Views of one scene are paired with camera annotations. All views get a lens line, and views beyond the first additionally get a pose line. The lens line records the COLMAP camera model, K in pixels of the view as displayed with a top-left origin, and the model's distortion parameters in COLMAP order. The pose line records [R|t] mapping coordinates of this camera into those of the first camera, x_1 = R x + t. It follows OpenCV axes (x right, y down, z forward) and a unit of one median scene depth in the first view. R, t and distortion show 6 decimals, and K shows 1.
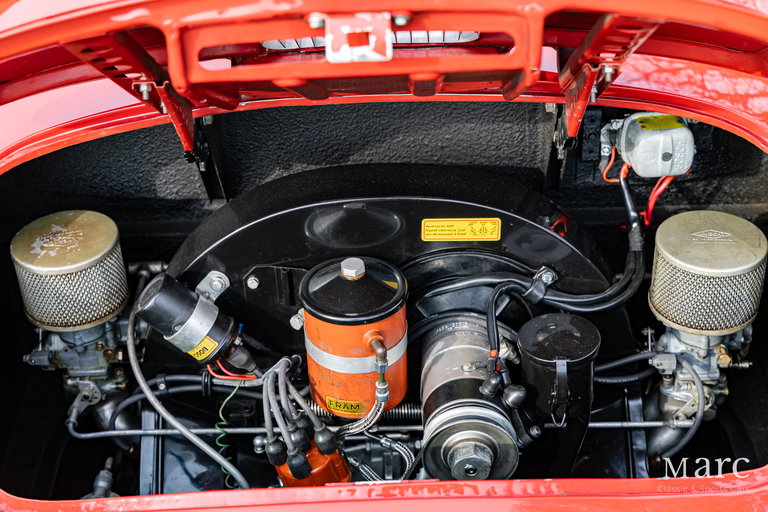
lens RADIAL K [[1428.3, 0, 384.0], [0, 1428.3, 256.0], [0, 0, 1]] dist [-0.030838, -0.079569]
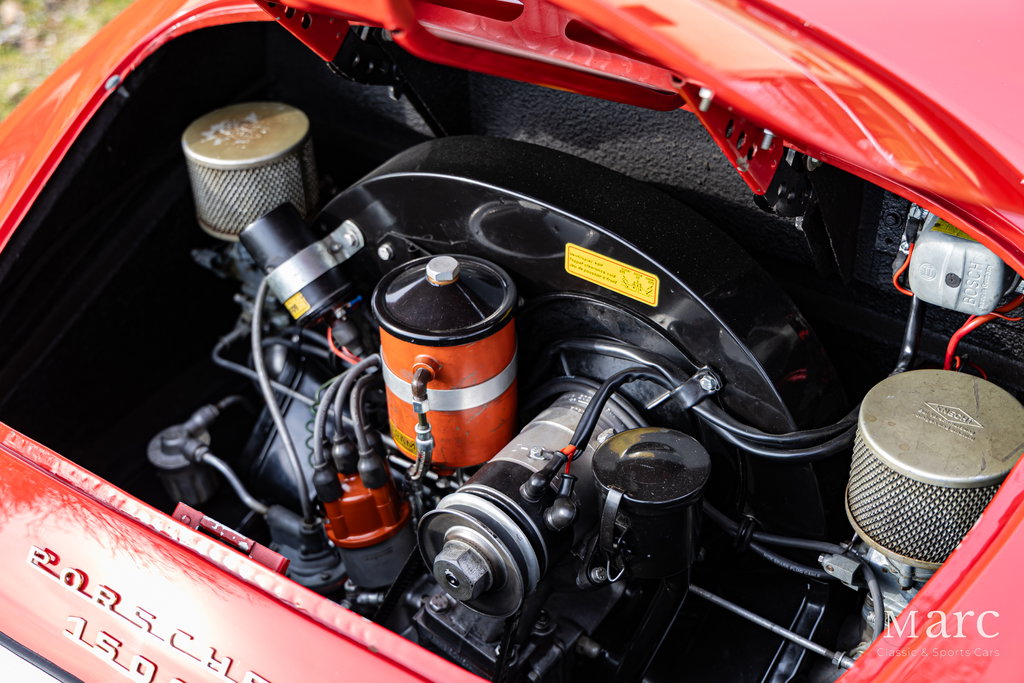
lens RADIAL K [[1560.6, 0, 512.0], [0, 1560.6, 341.5], [0, 0, 1]] dist [-0.016542, -0.035303]
pose [[0.804190, 0.355438, -0.476384, 0.385800], [-0.321806, 0.934230, 0.153800, -0.088431], [0.499719, 0.029619, 0.865681, 0.289070]]
